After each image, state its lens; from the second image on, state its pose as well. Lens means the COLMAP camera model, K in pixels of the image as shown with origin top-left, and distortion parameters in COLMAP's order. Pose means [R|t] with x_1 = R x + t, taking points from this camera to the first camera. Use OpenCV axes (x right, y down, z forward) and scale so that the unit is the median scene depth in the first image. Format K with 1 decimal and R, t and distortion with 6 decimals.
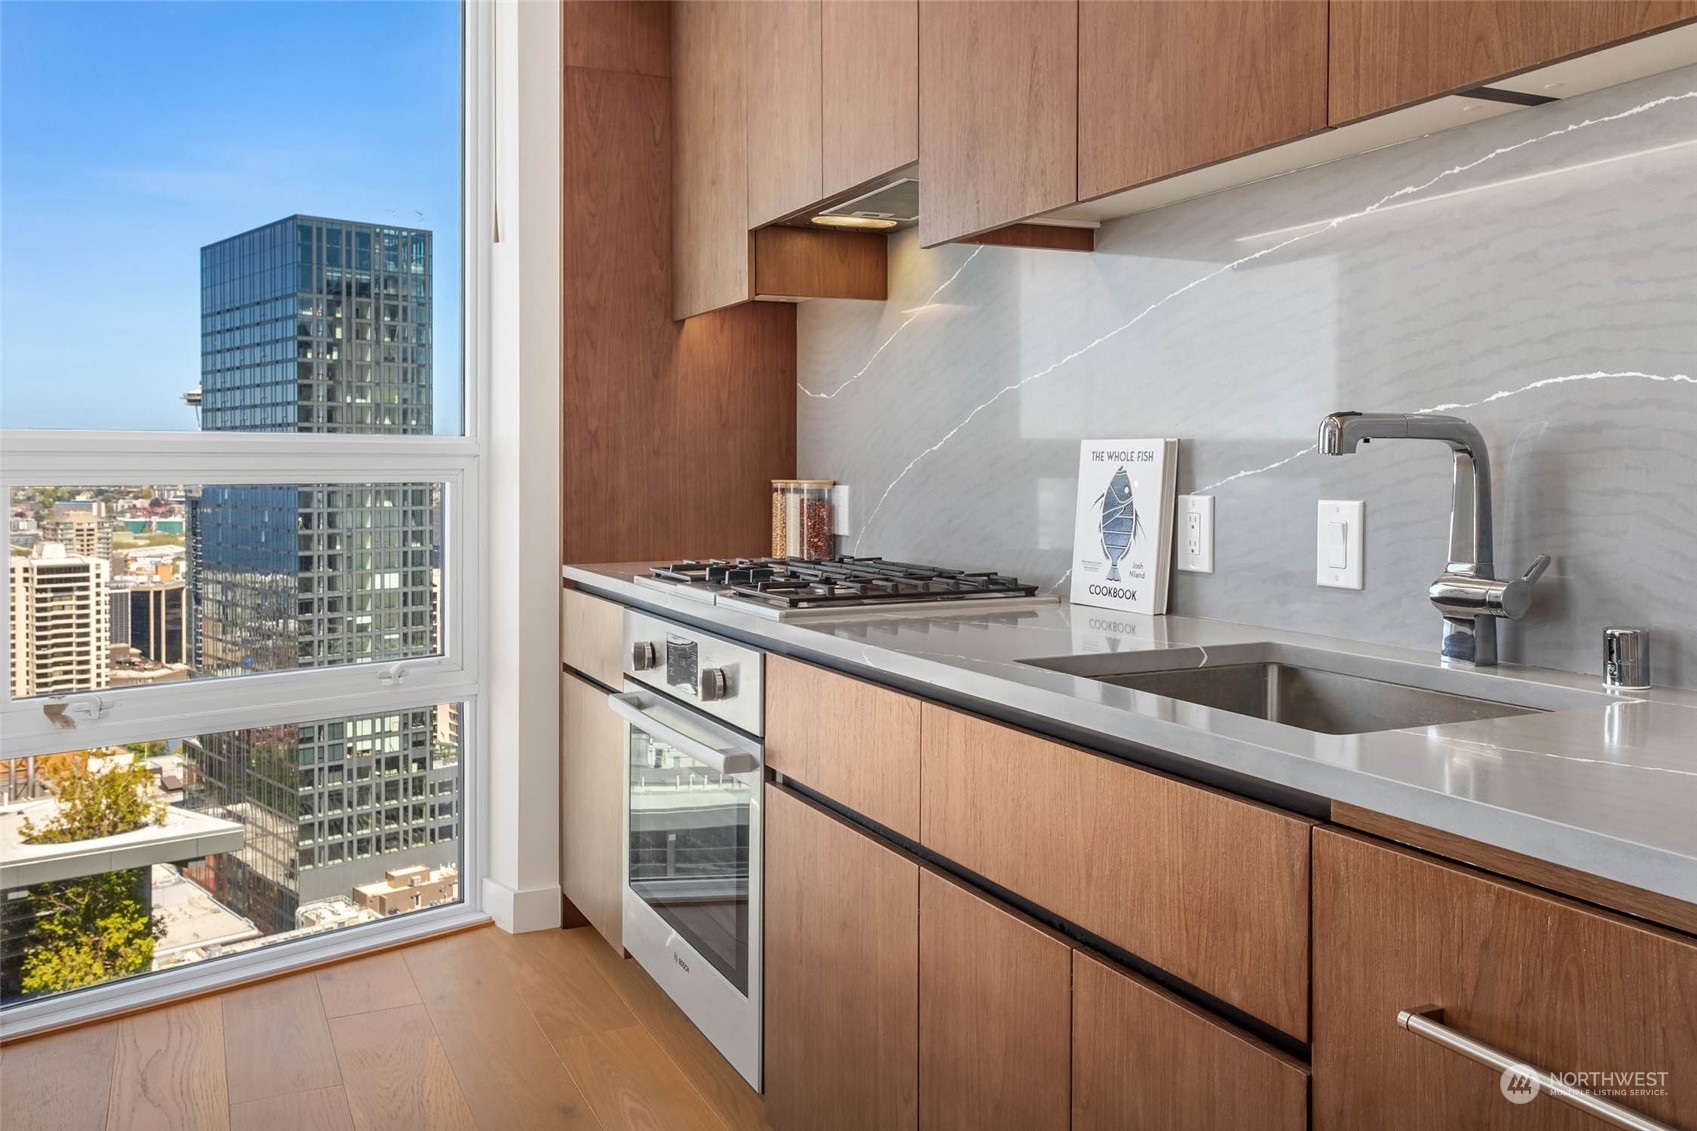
lens RADIAL K [[1404.6, 0, 883.3], [0, 1404.6, 488.2], [0, 0, 1]] dist [0.010788, -0.004573]
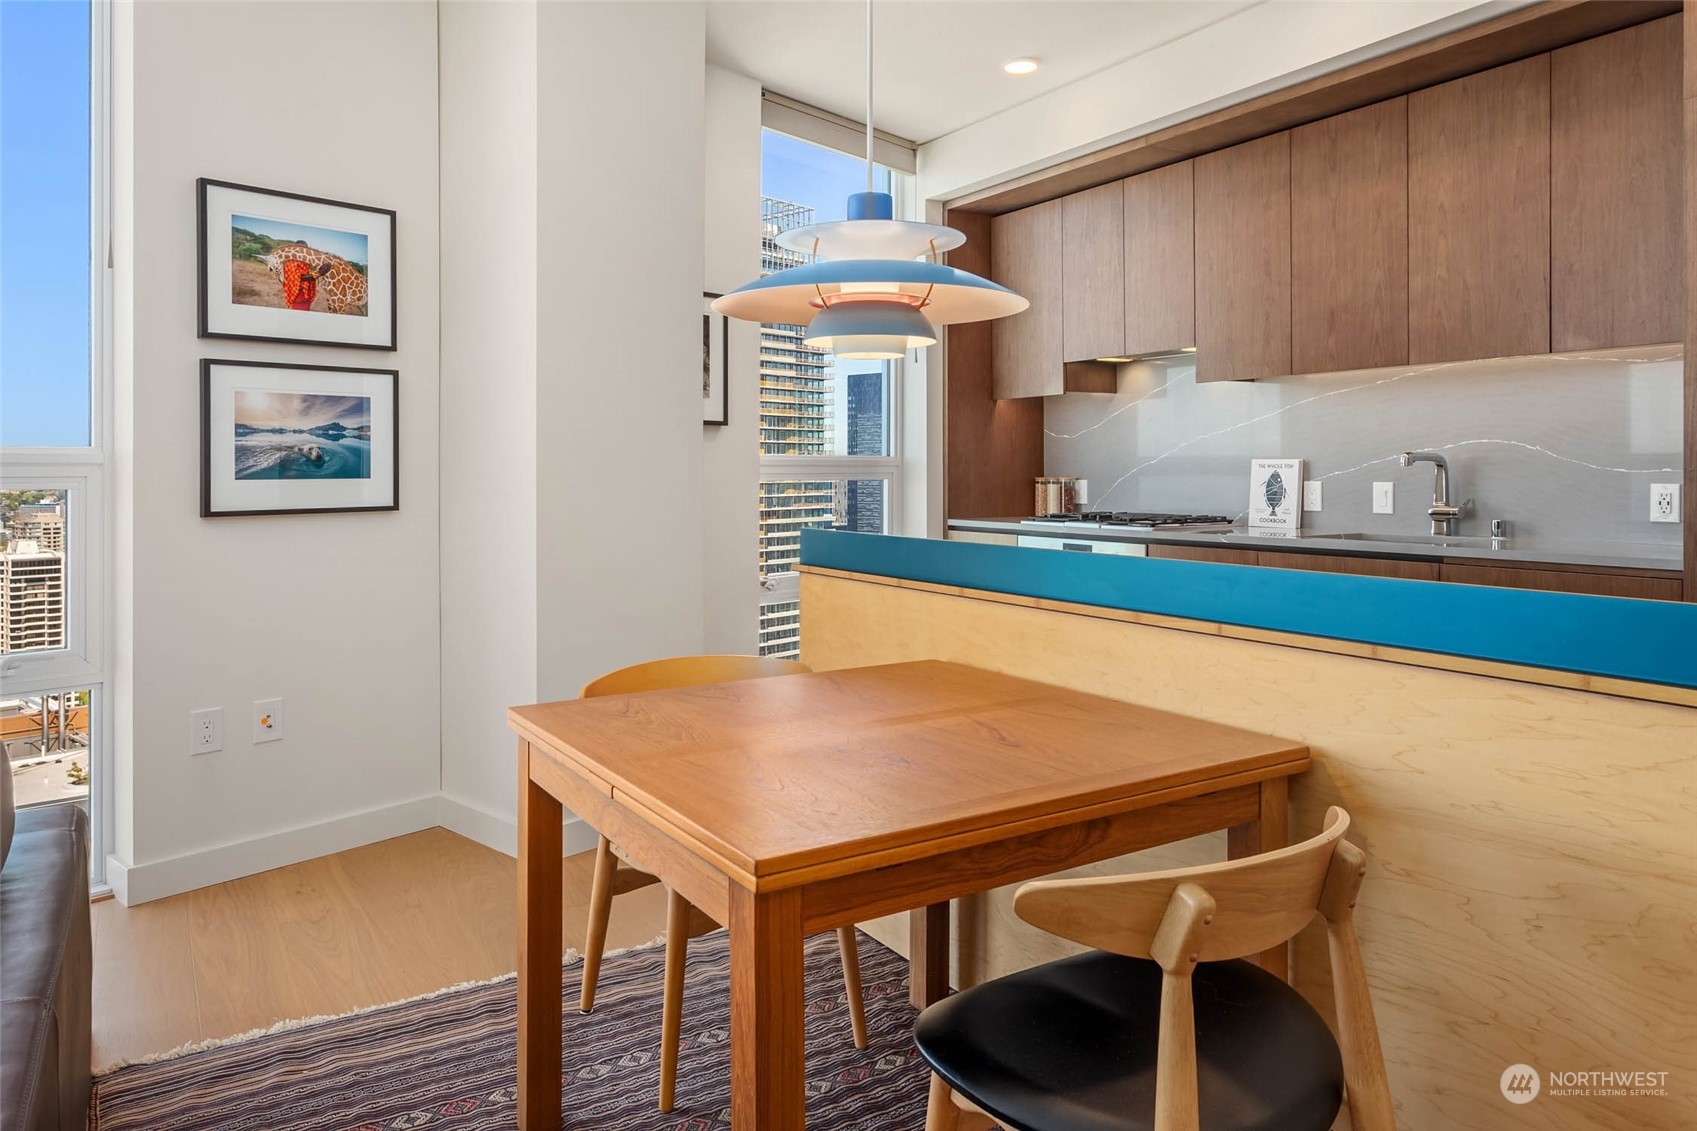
lens RADIAL K [[1133.0, 0, 854.0], [0, 1133.0, 464.1], [0, 0, 1]] dist [0.003339, 0.007398]
pose [[0.996288, -0.002660, 0.086039, -0.653810], [0.004436, 0.999781, -0.020451, 0.010008], [-0.085965, 0.020757, 0.996082, -0.822370]]
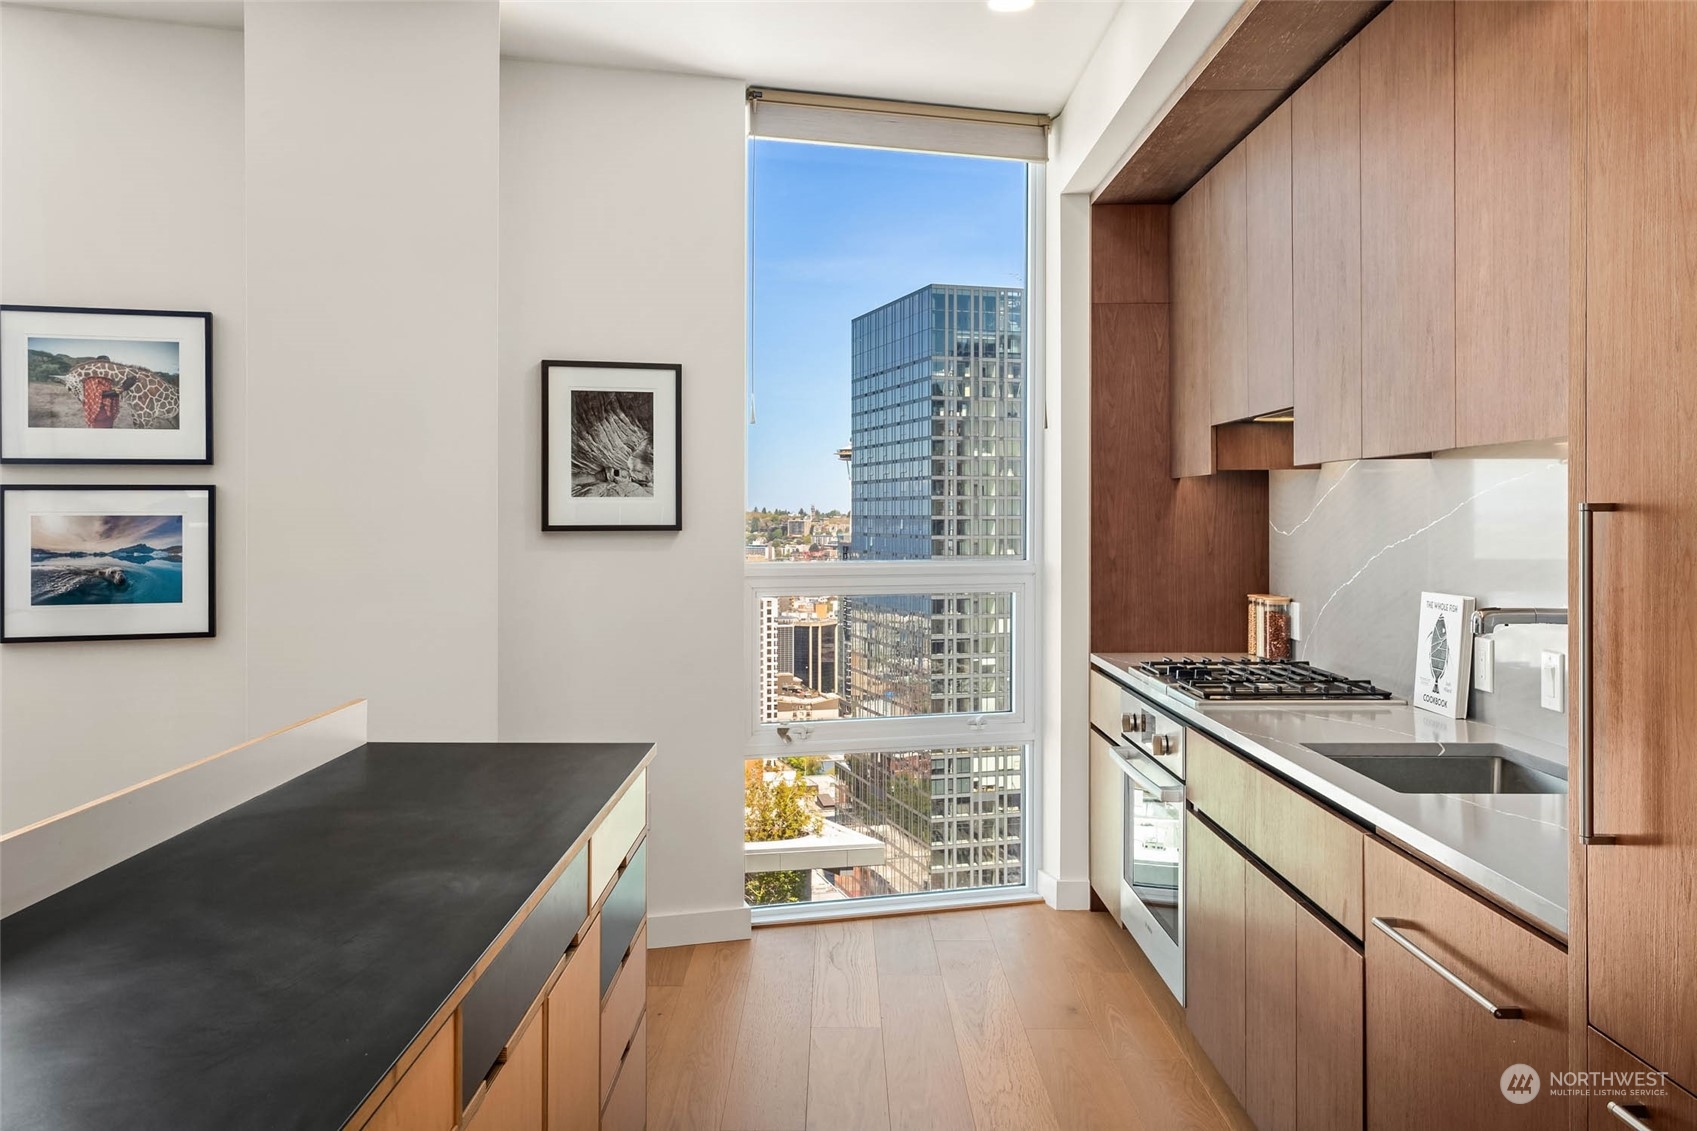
lens RADIAL K [[1404.6, 0, 818.5], [0, 1404.6, 515.4], [0, 0, 1]] dist [0.010788, -0.004573]
pose [[0.889567, -0.002015, -0.456800, 0.226646], [-0.005461, 0.999872, -0.015046, -0.079425], [0.456772, 0.015879, 0.889442, -0.501352]]
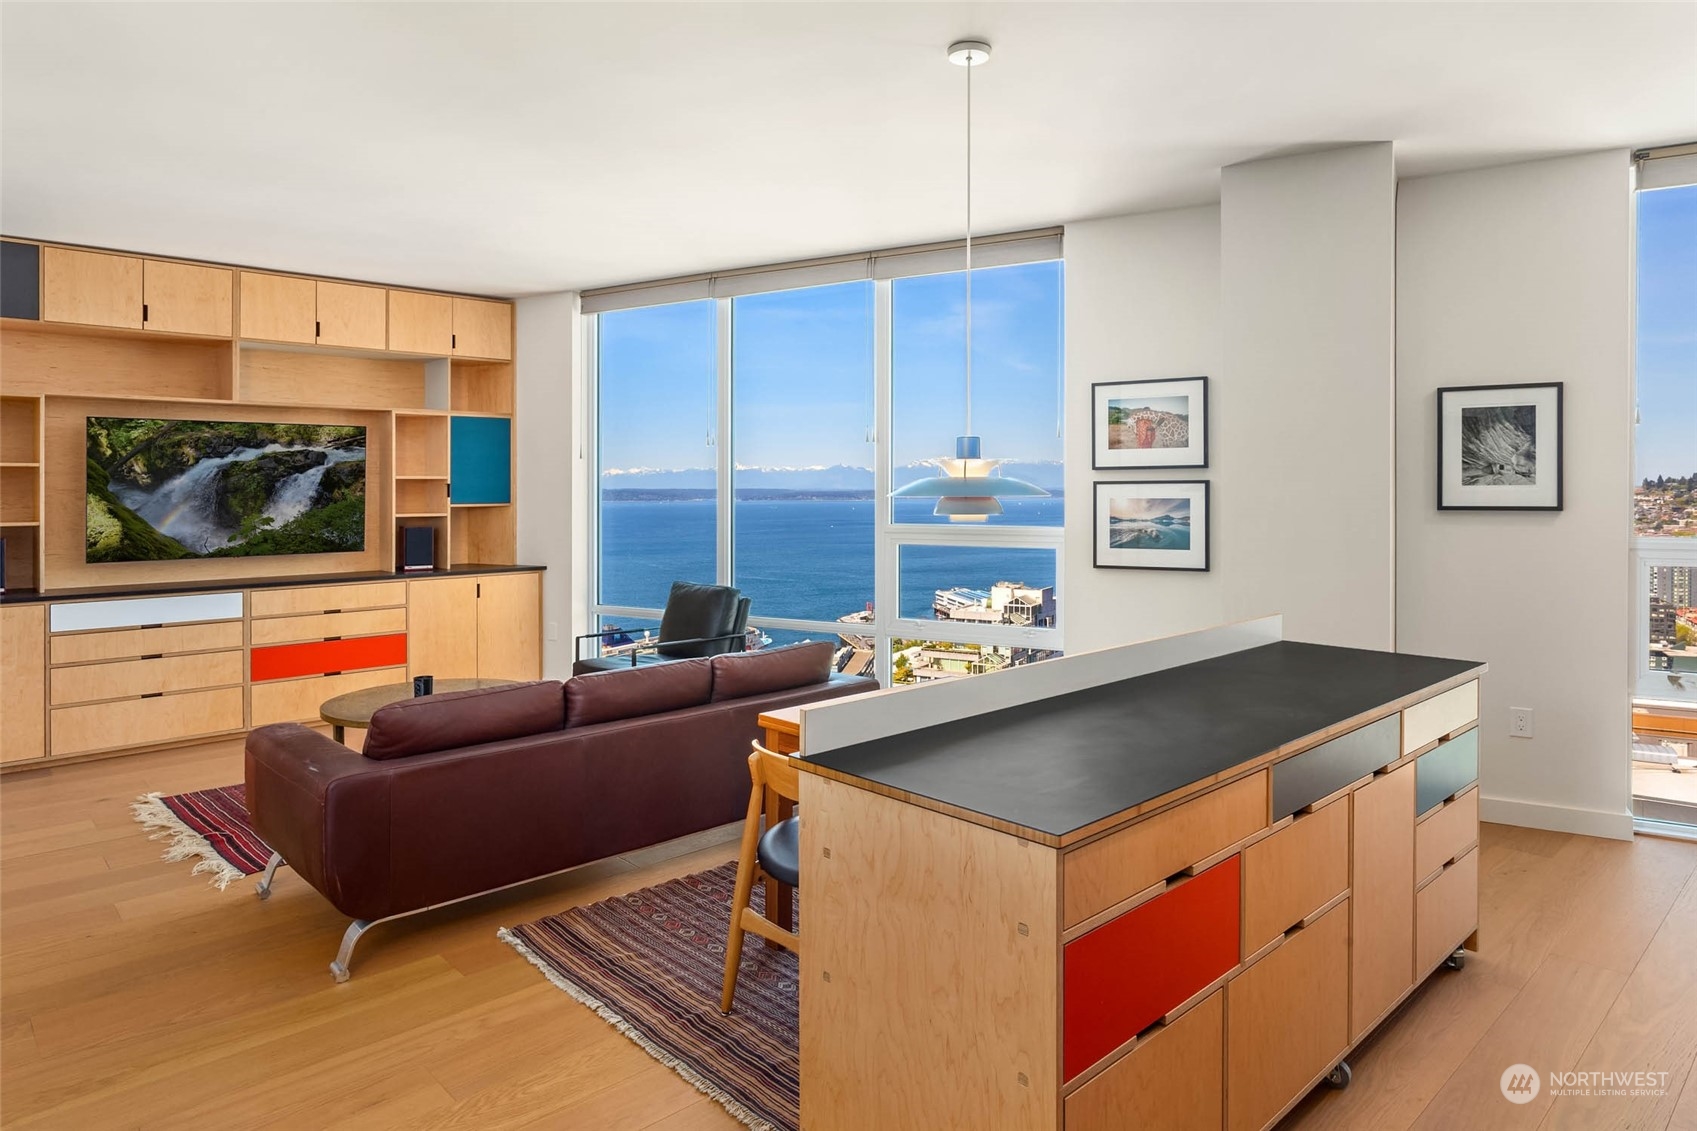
lens RADIAL K [[1009.3, 0, 829.4], [0, 1009.3, 492.9], [0, 0, 1]] dist [0.008963, -0.000601]
pose [[0.272313, 0.002237, -0.962206, 0.518449], [-0.012249, 0.999924, -0.001142, -0.098701], [0.962131, 0.012097, 0.272320, -0.598022]]
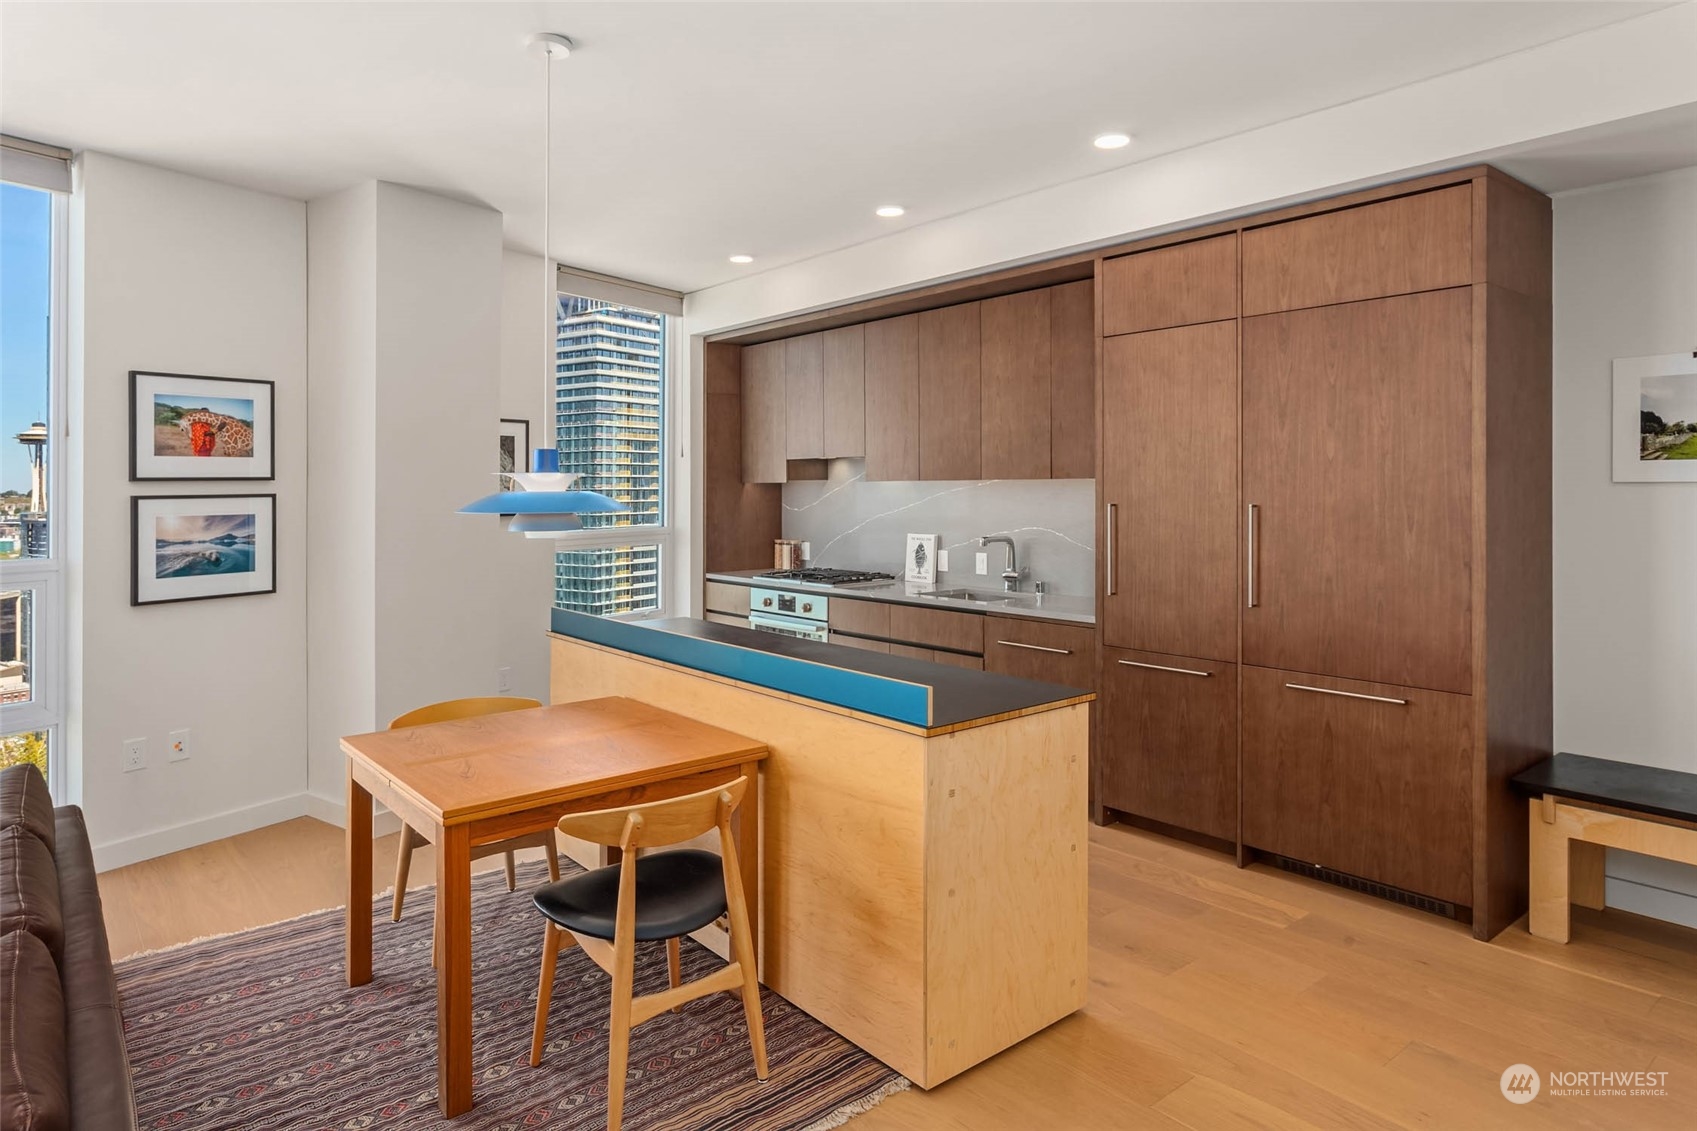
lens RADIAL K [[1009.3, 0, 820.8], [0, 1009.3, 467.4], [0, 0, 1]] dist [0.008963, -0.000601]
pose [[0.981012, -0.007320, 0.193811, -0.504692], [0.014568, 0.999246, -0.035998, -0.101987], [-0.193402, 0.038138, 0.980378, -1.293408]]
